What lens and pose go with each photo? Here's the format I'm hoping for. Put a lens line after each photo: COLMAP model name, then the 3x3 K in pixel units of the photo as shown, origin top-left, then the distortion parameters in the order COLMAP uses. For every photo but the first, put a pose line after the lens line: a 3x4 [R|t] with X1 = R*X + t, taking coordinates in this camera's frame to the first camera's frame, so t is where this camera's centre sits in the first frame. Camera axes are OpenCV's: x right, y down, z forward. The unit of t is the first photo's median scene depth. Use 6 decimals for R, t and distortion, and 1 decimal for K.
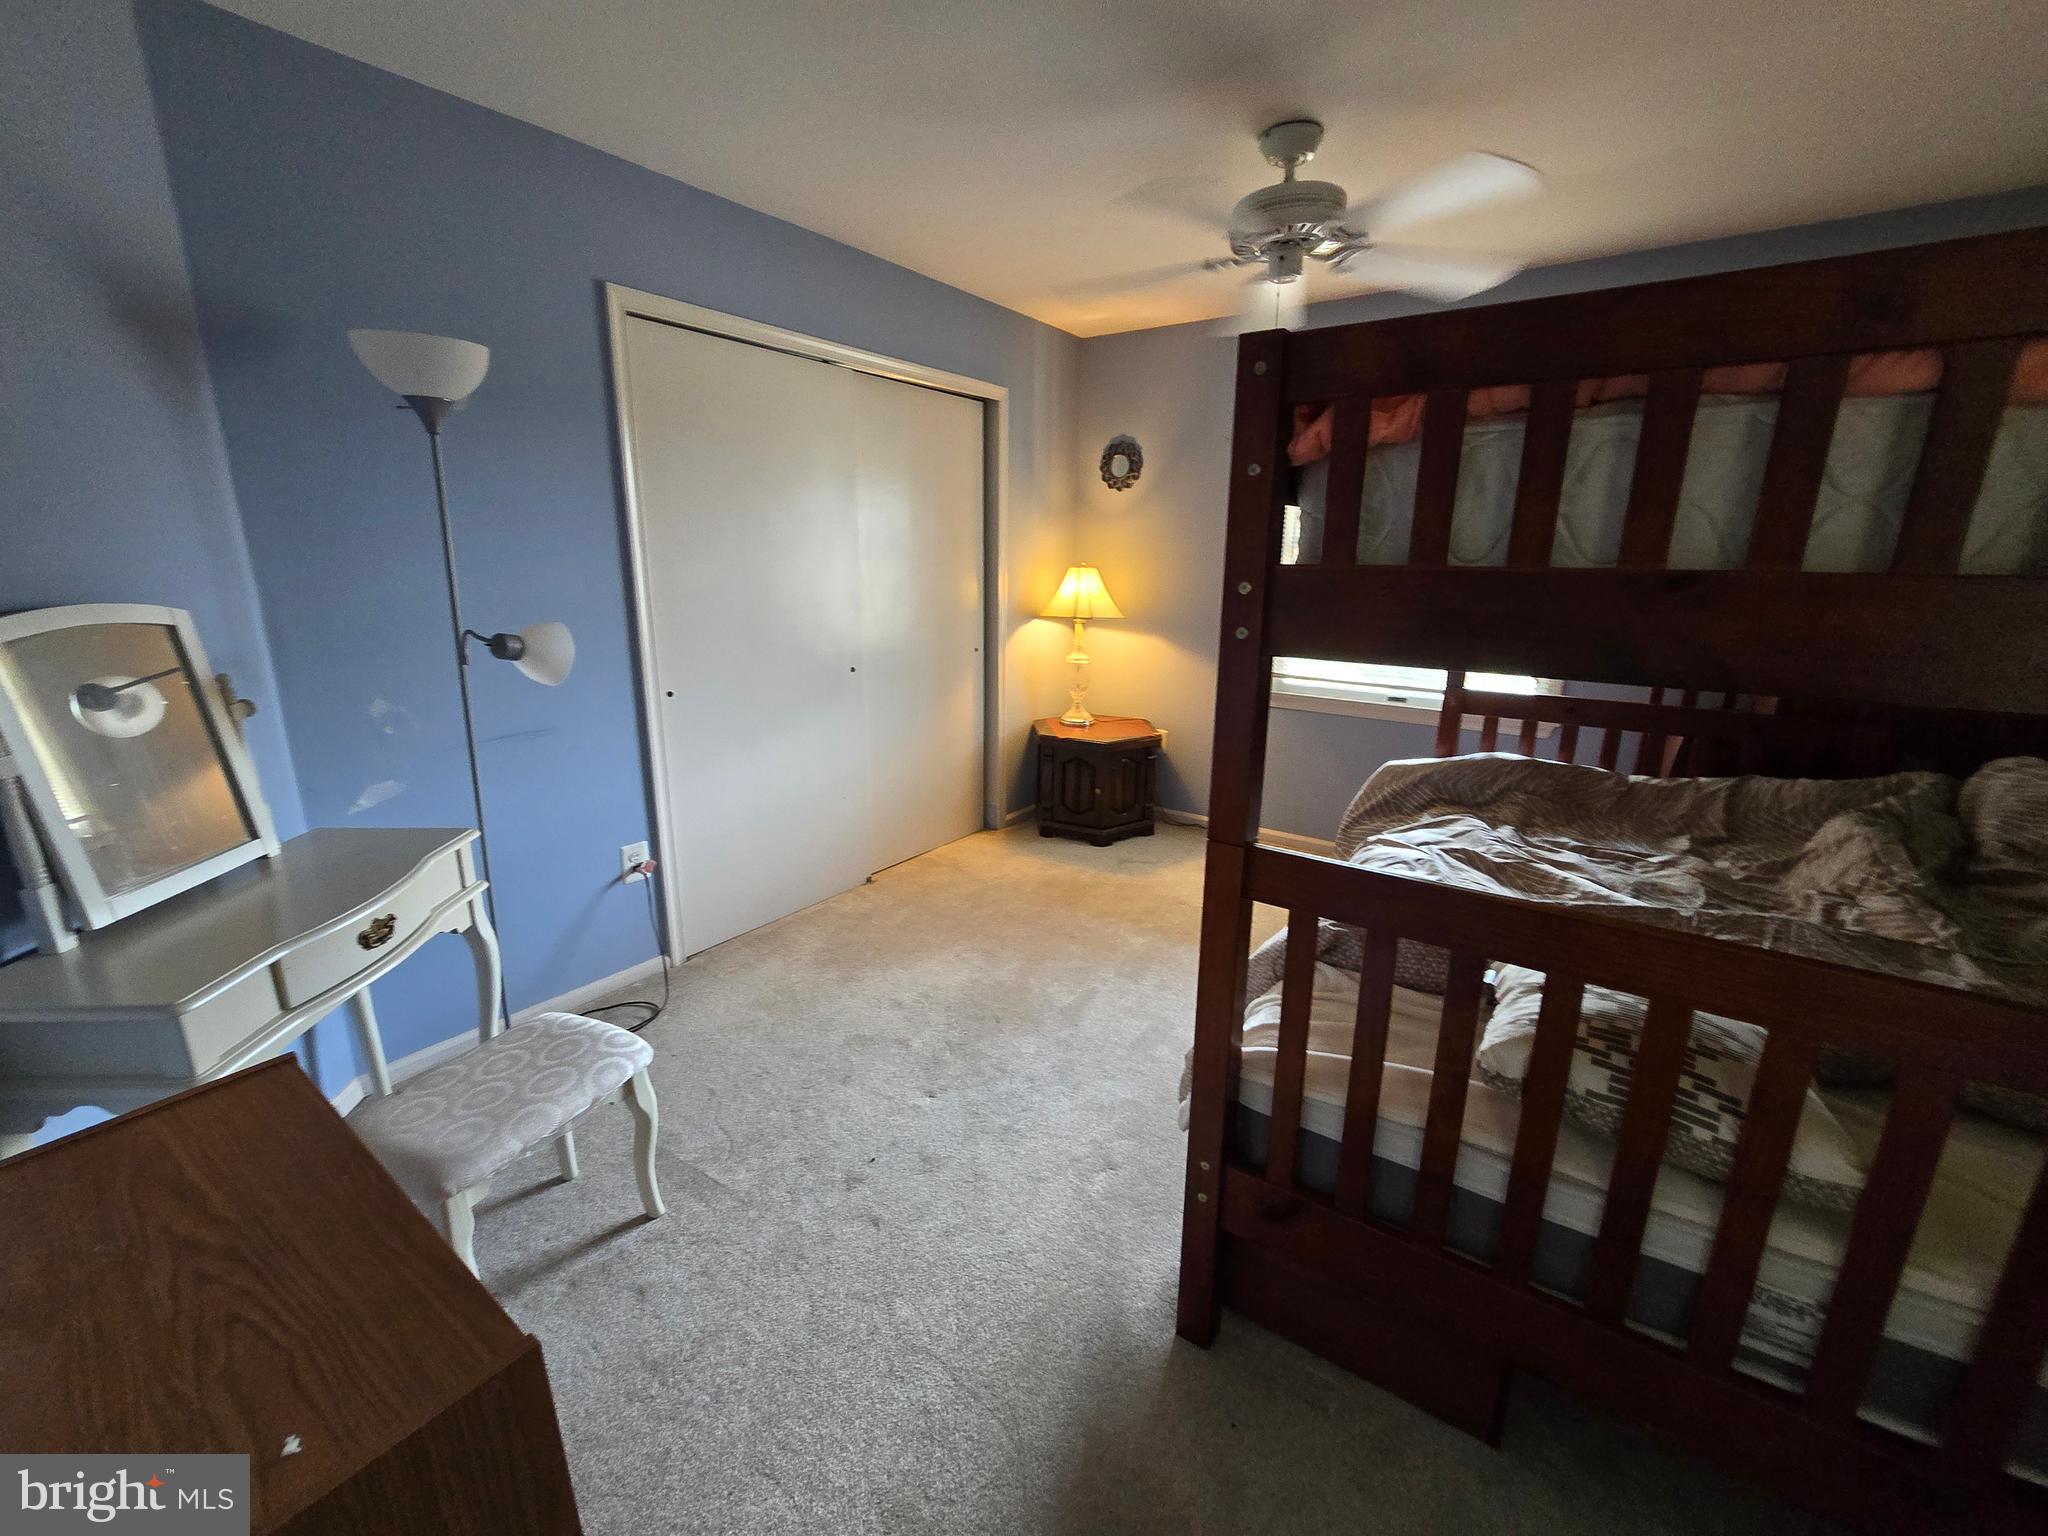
lens RADIAL K [[826.2, 0, 1024.8], [0, 826.2, 764.2], [0, 0, 1]] dist [-0.000622, -0.000050]
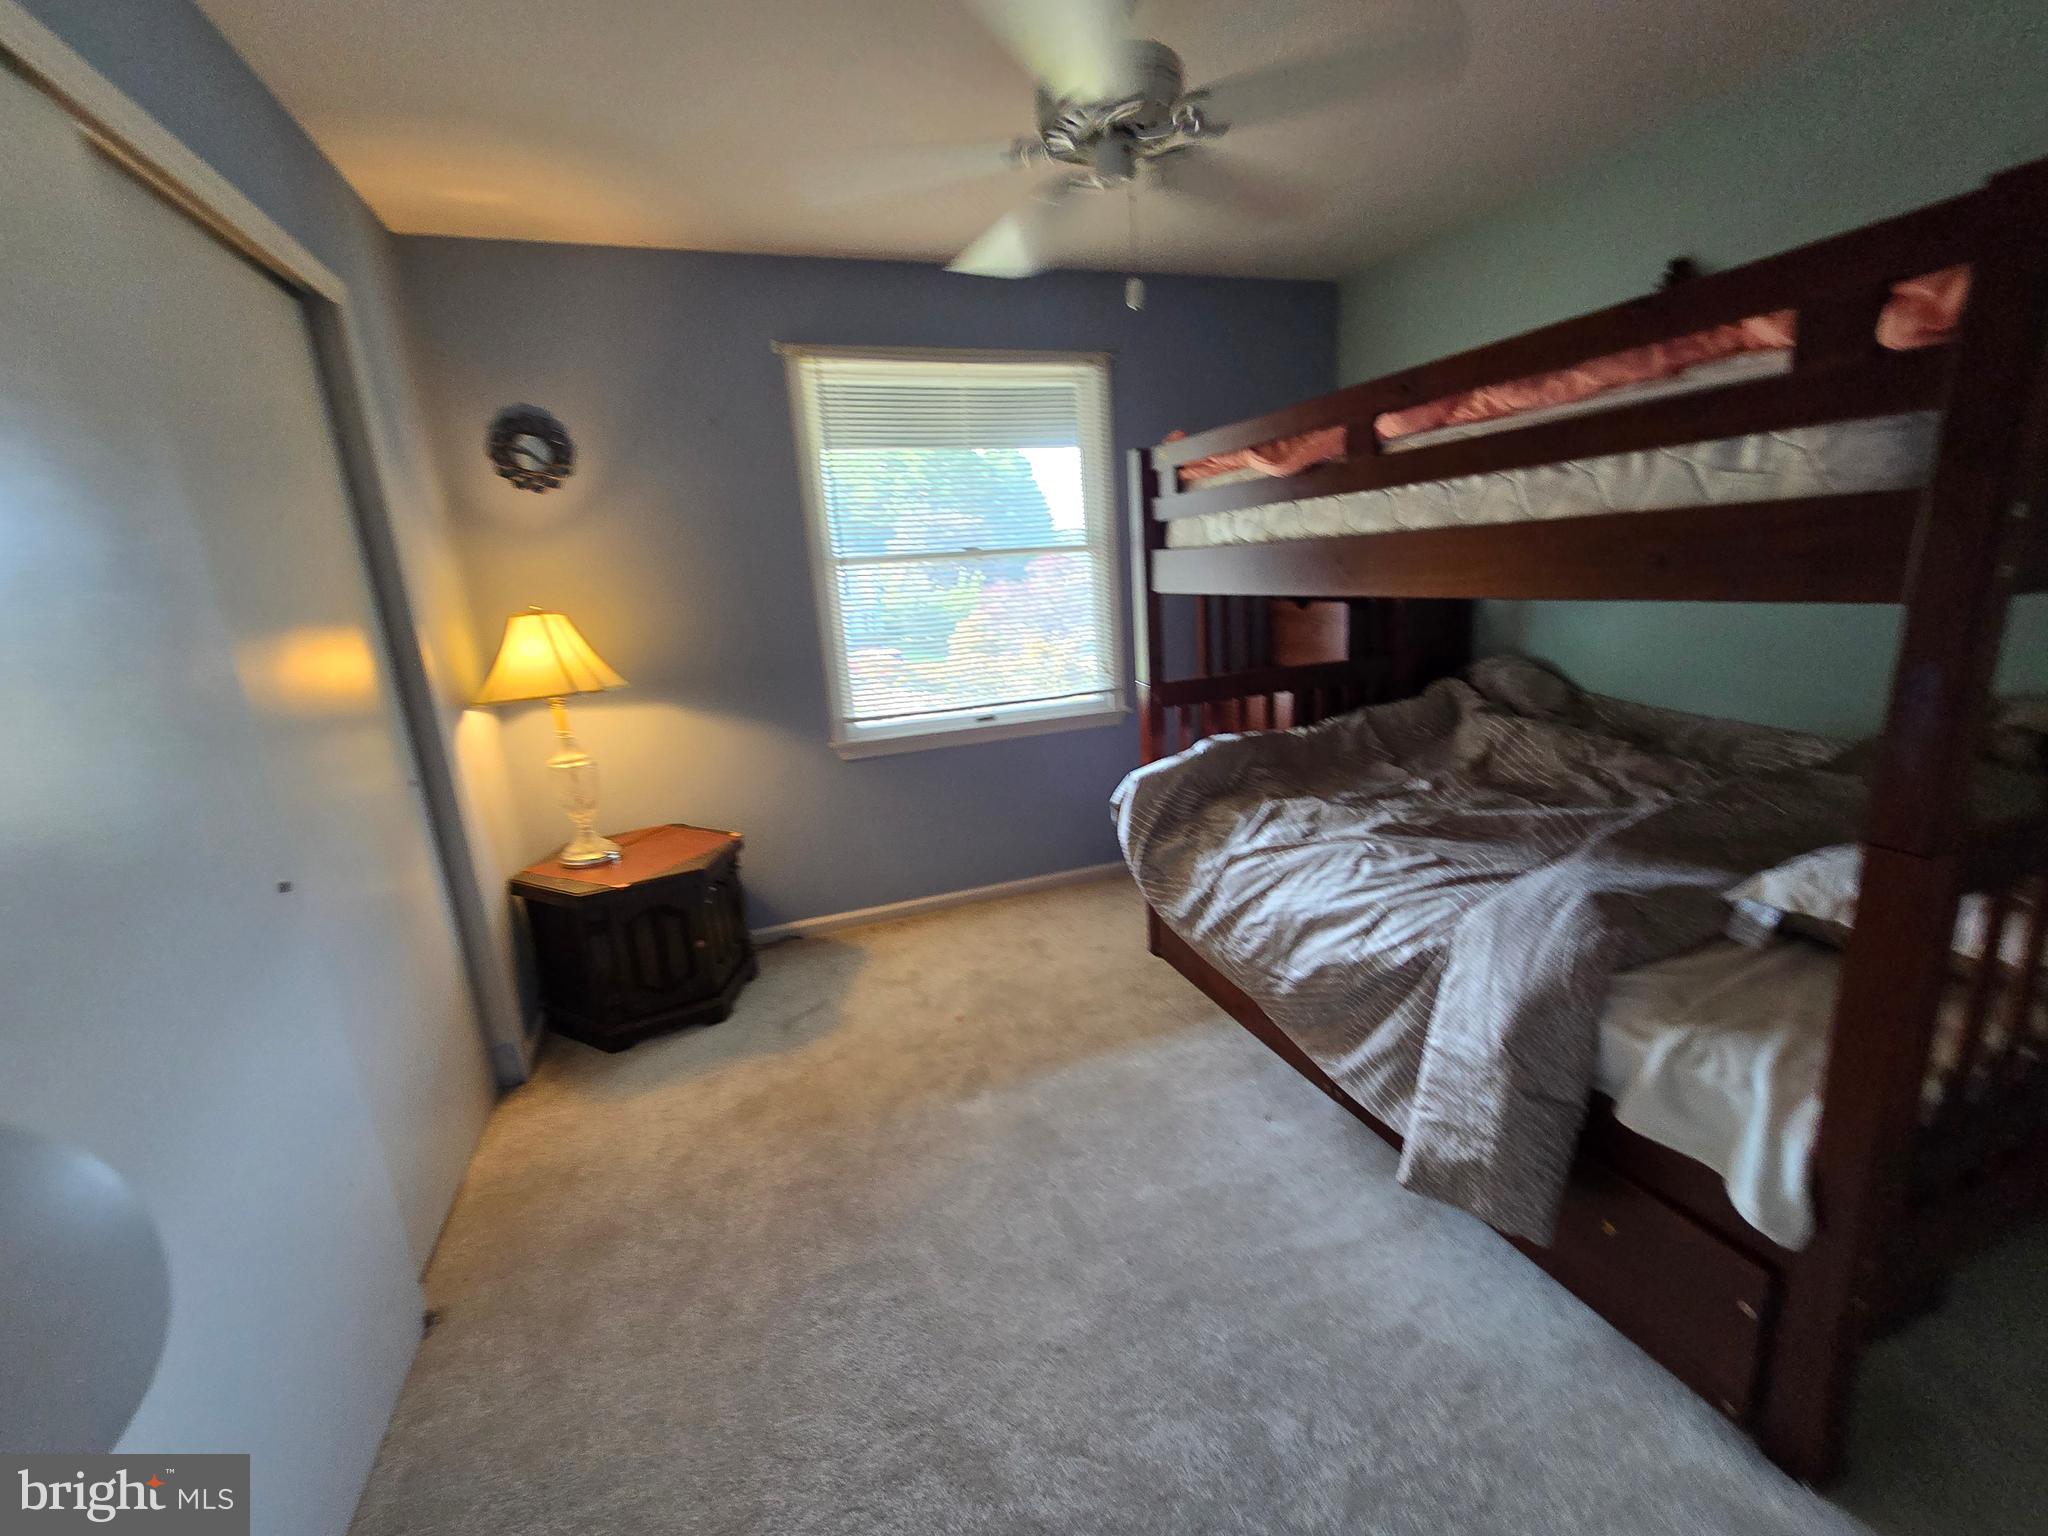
lens RADIAL K [[862.1, 0, 1027.0], [0, 862.1, 781.9], [0, 0, 1]] dist [0.000969, 0.000111]
pose [[0.561170, -0.246374, 0.790183, -0.261549], [0.273605, 0.956221, 0.103835, -0.086172], [-0.781171, 0.157929, 0.604011, 0.349764]]
